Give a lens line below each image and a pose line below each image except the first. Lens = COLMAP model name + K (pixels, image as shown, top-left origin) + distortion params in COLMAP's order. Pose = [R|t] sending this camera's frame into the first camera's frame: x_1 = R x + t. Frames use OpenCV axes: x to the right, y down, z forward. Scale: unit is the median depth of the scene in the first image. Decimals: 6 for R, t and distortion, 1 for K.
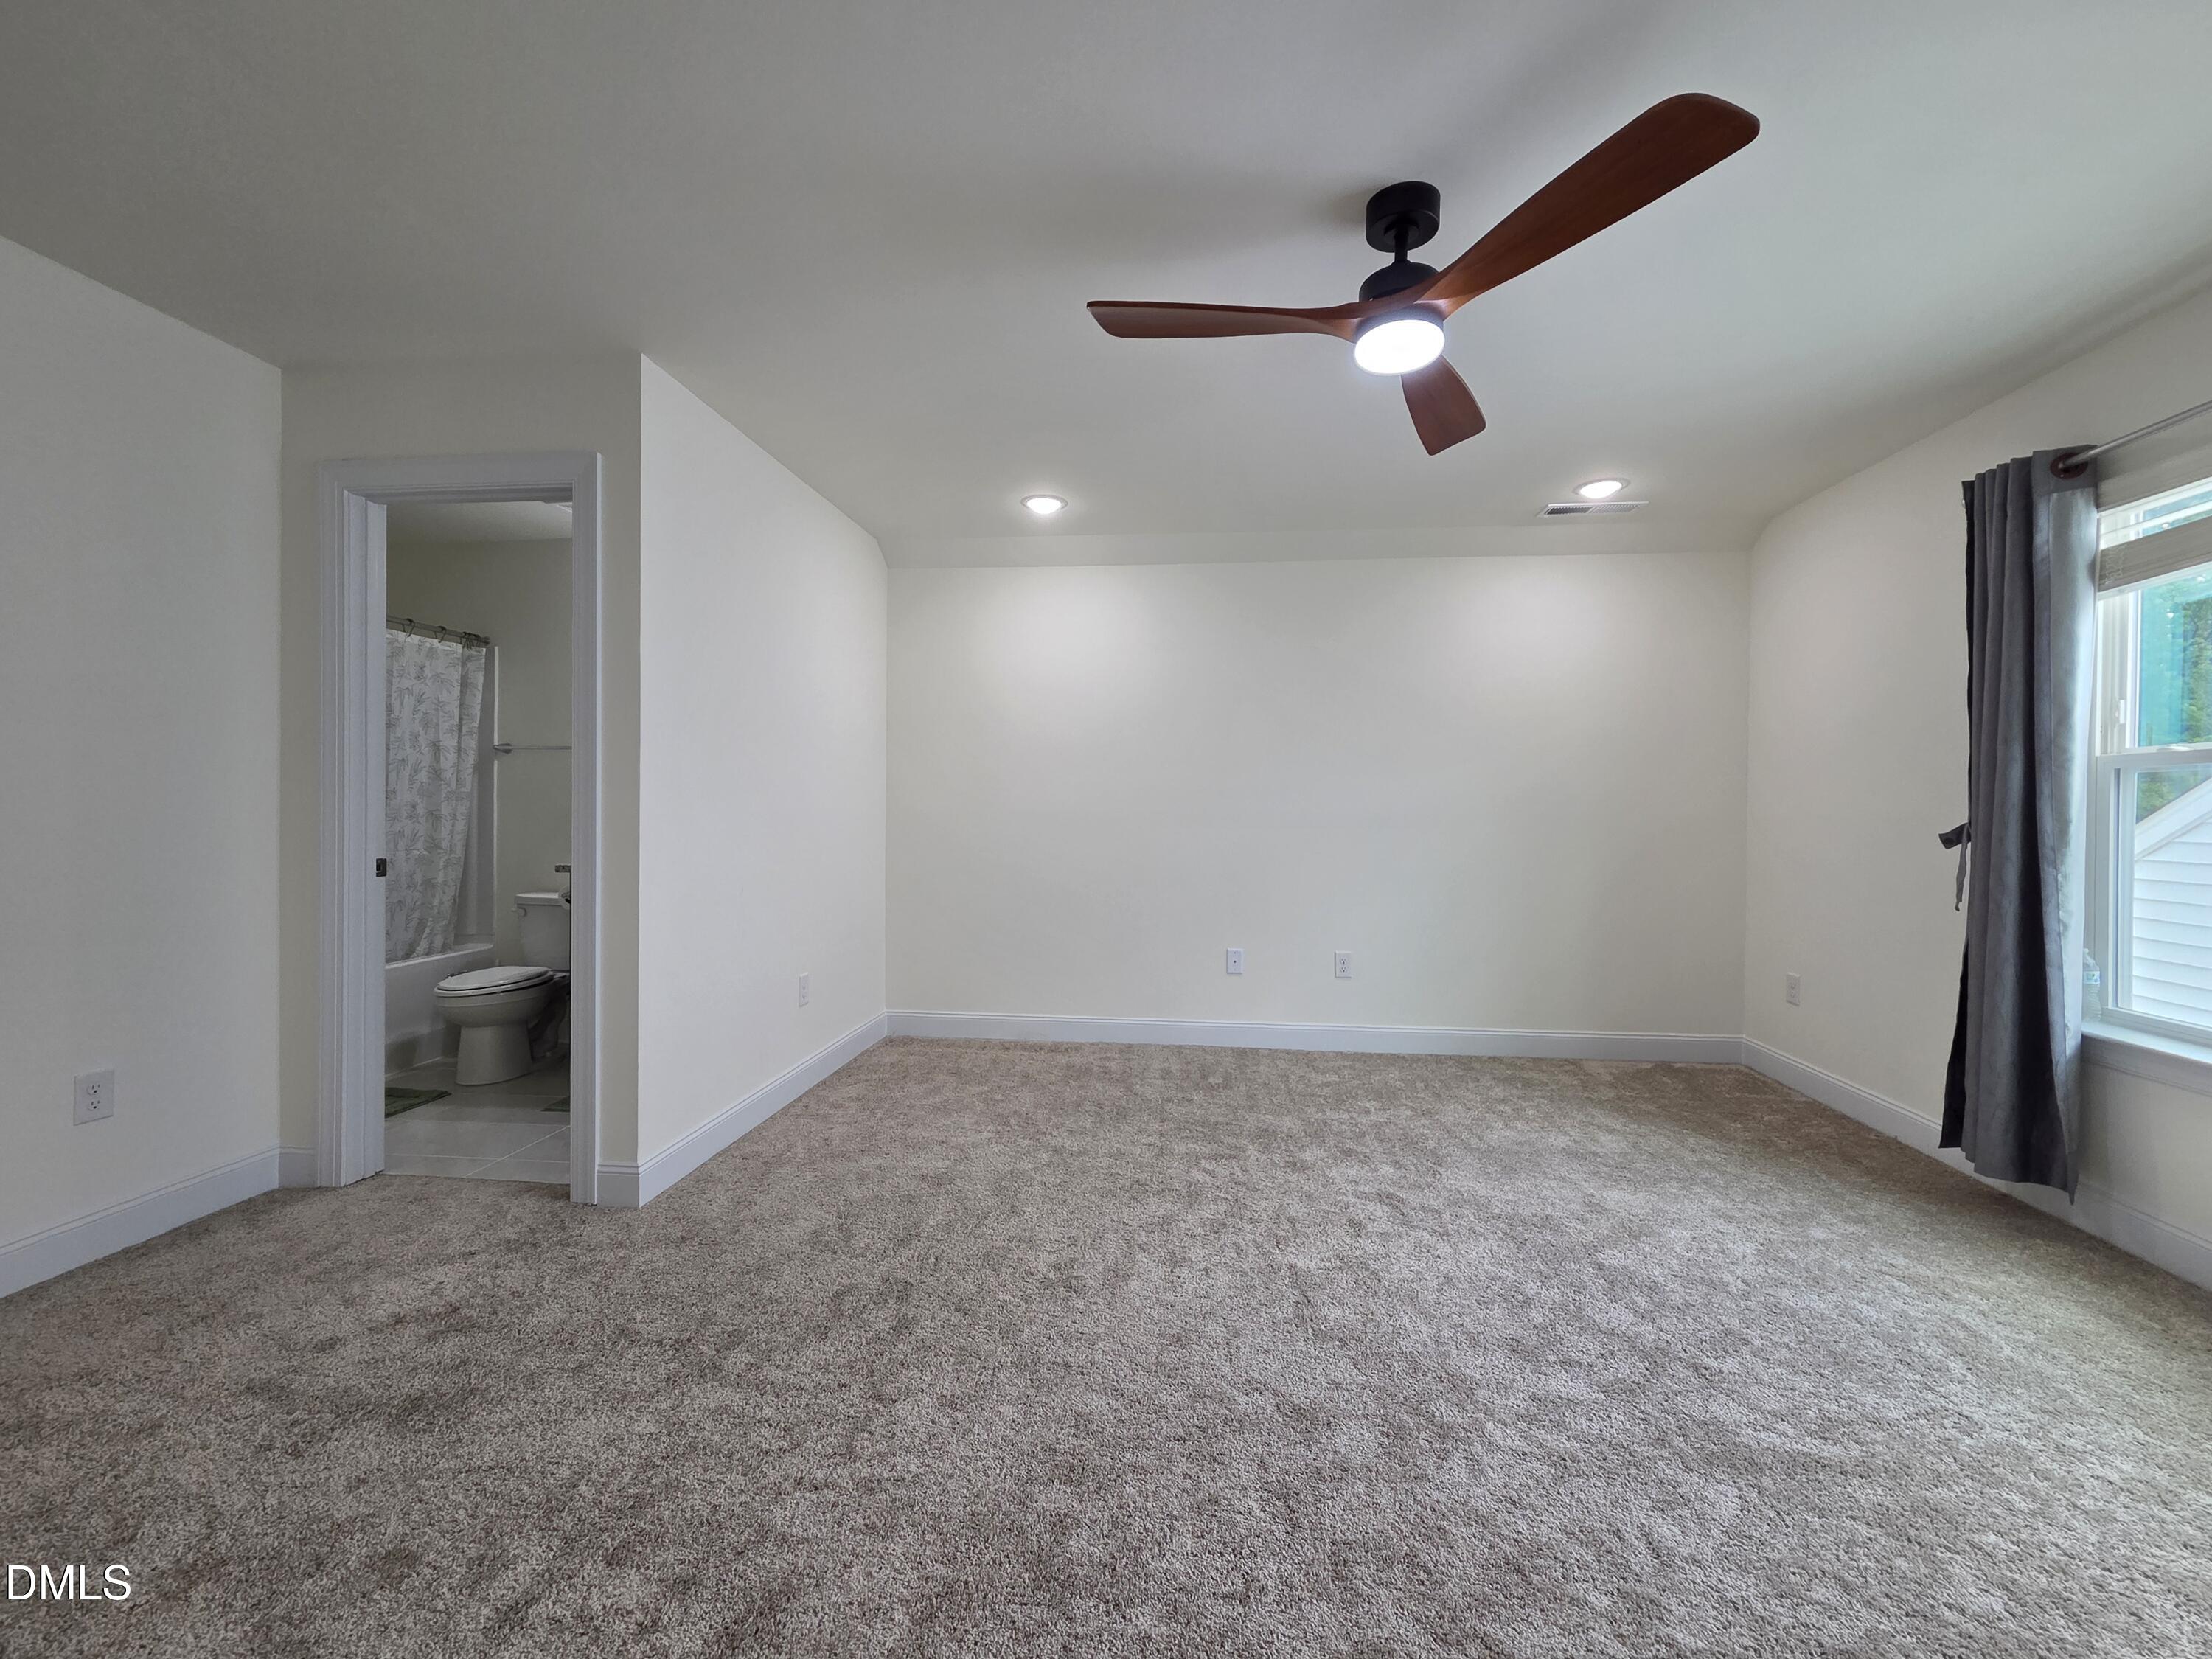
lens RADIAL K [[904.0, 0, 1105.5], [0, 904.0, 821.7], [0, 0, 1]] dist [0.002838, -0.001469]
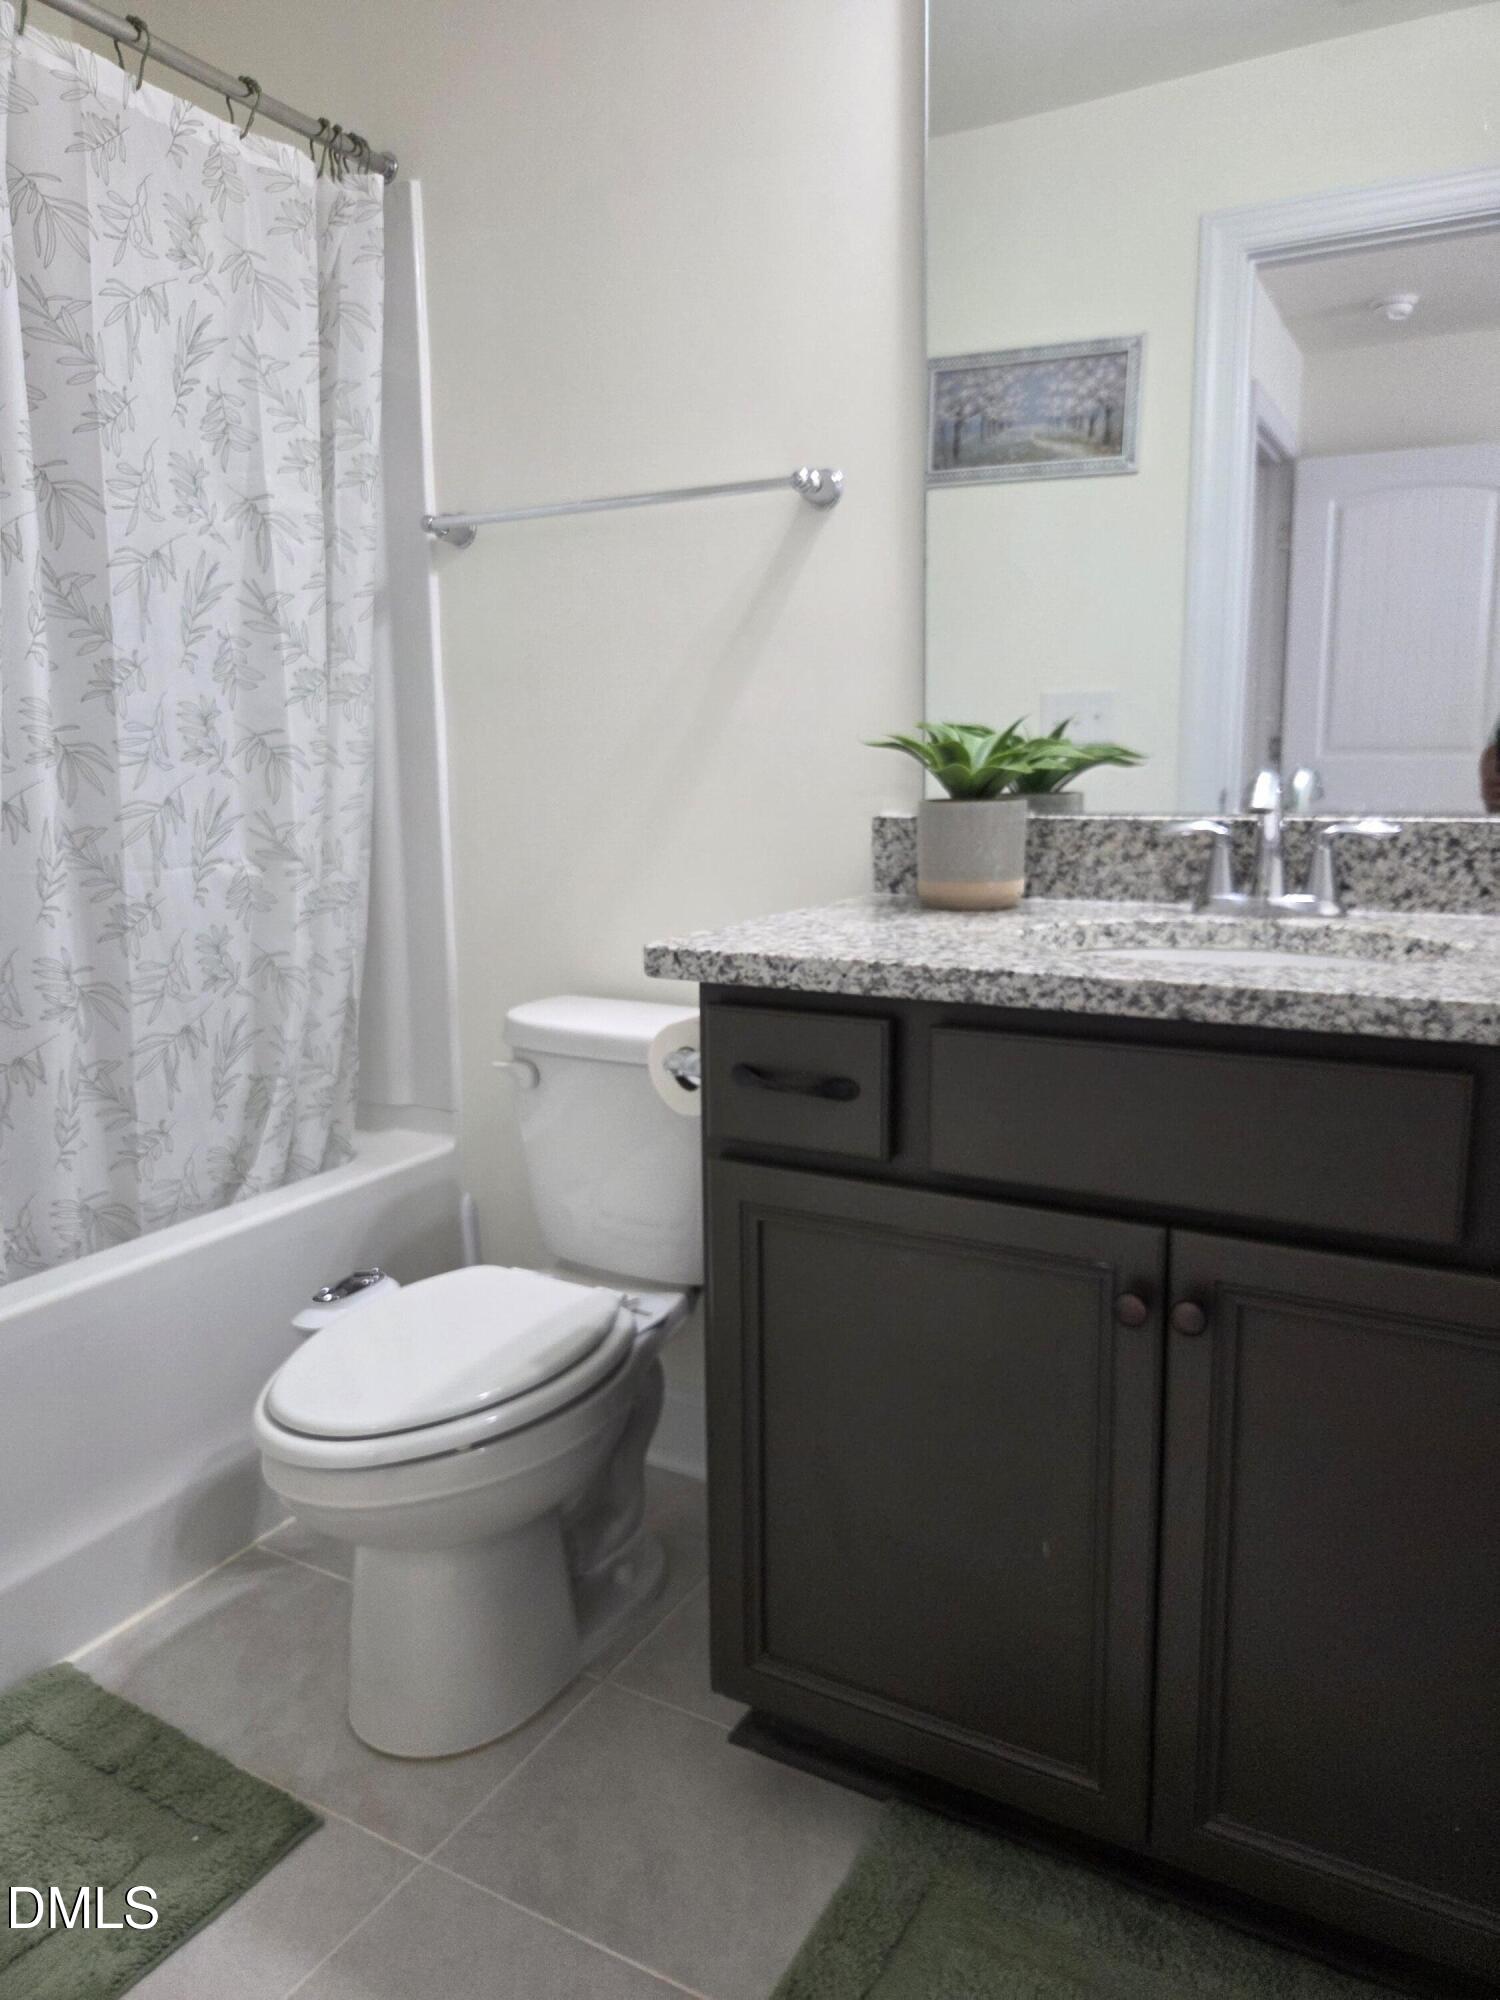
lens RADIAL K [[1333.7, 0, 751.2], [0, 1333.7, 999.2], [0, 0, 1]] dist [0.036987, -0.002758]
pose [[0.922049, 0.051952, -0.383571, -0.408700], [0.011247, 0.986937, 0.160711, 0.005660], [0.386909, -0.152498, 0.909420, 0.632153]]
